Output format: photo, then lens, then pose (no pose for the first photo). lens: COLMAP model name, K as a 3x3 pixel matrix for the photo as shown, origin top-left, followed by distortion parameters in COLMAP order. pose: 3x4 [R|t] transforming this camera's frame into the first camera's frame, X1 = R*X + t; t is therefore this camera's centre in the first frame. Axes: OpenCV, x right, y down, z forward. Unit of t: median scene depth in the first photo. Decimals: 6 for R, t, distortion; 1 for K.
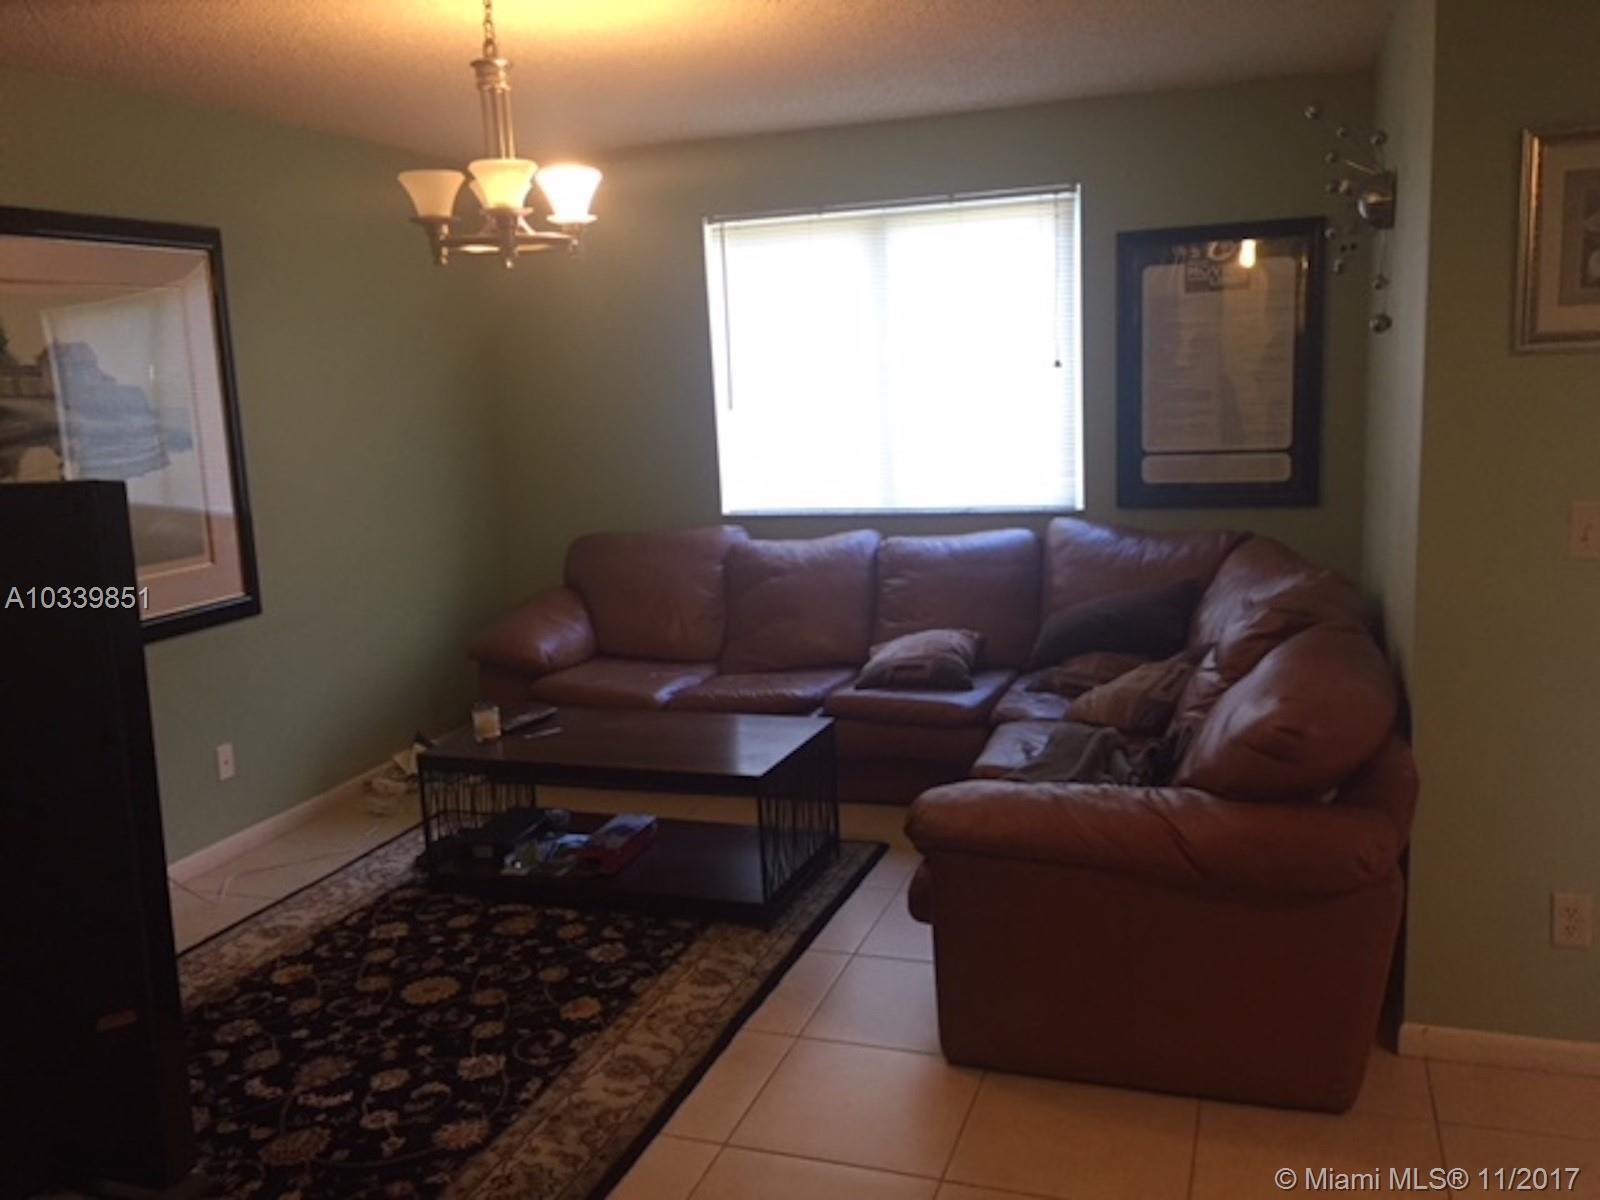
lens RADIAL K [[1353.9, 0, 800.0], [0, 1353.9, 600.0], [0, 0, 1]] dist [0.001721, -0.015066]
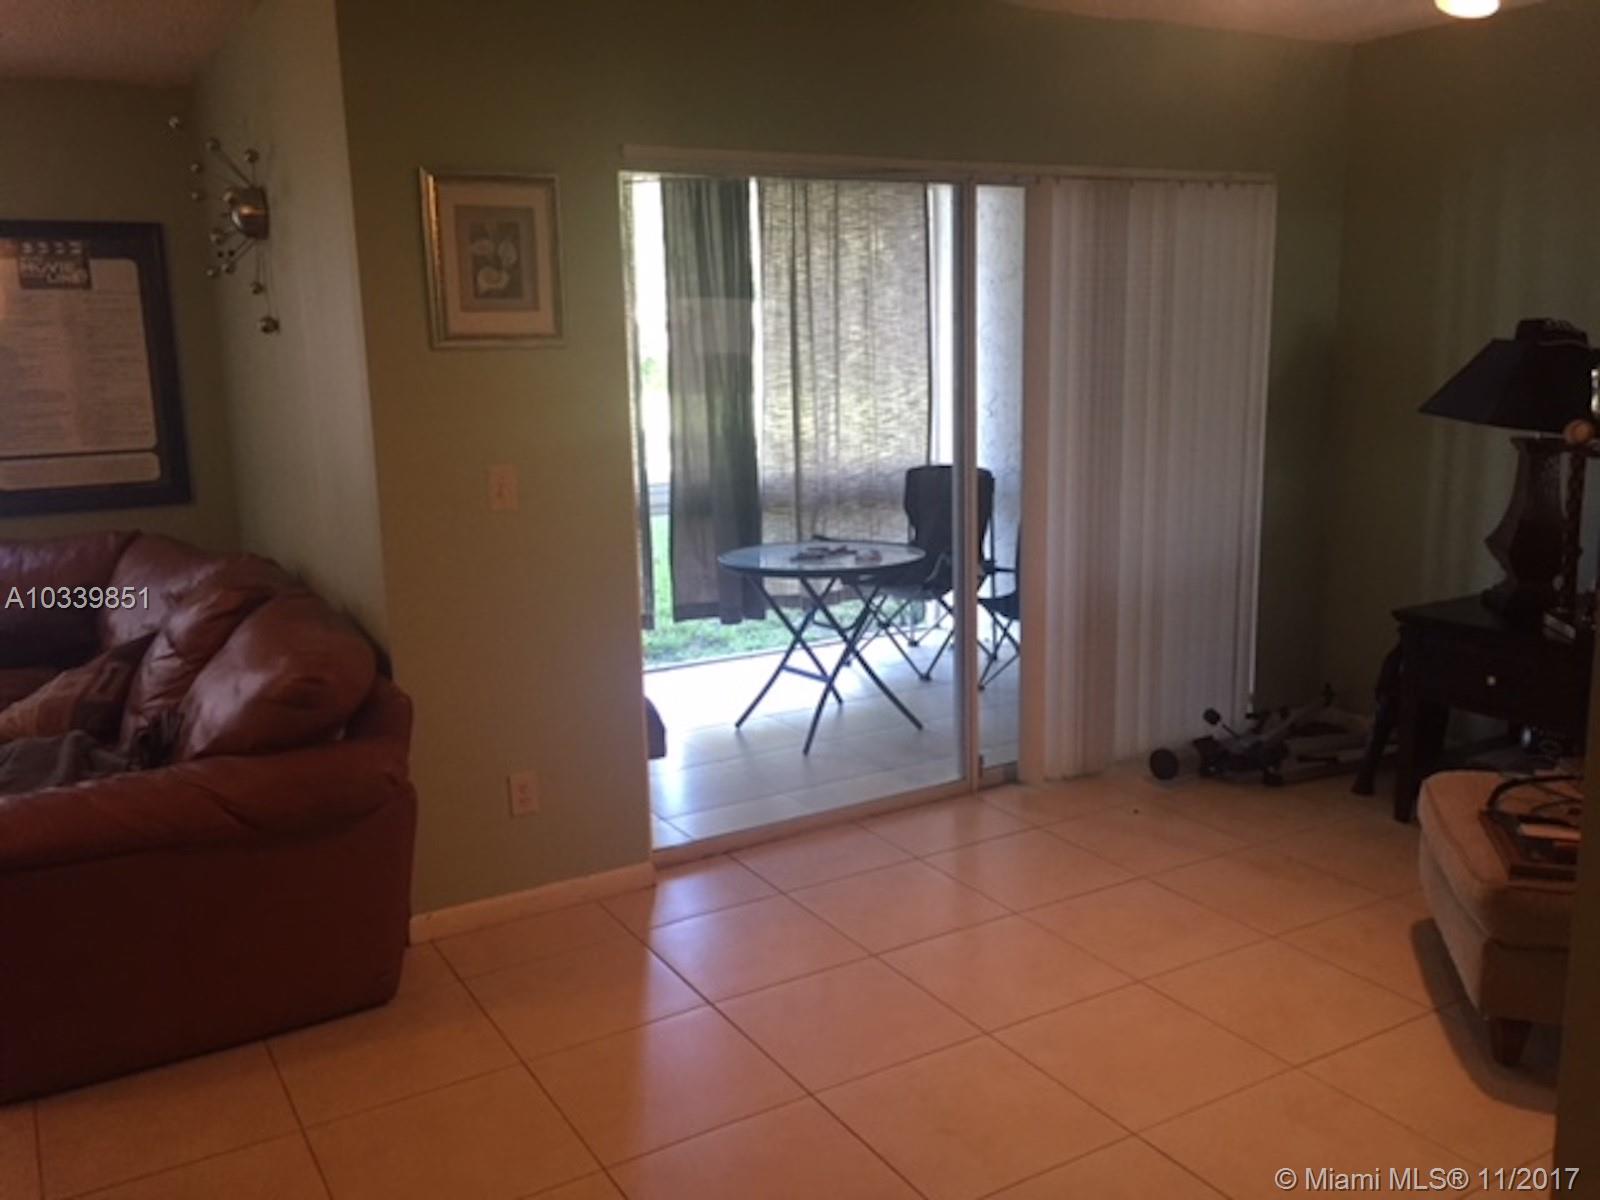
lens RADIAL K [[1304.8, 0, 800.0], [0, 1304.8, 600.0], [0, 0, 1]] dist [0.009100, 0.004089]
pose [[0.656071, -0.125964, 0.744113, -0.128433], [0.126753, 0.990358, 0.055893, 0.015624], [-0.743979, 0.057649, 0.665711, -0.024476]]
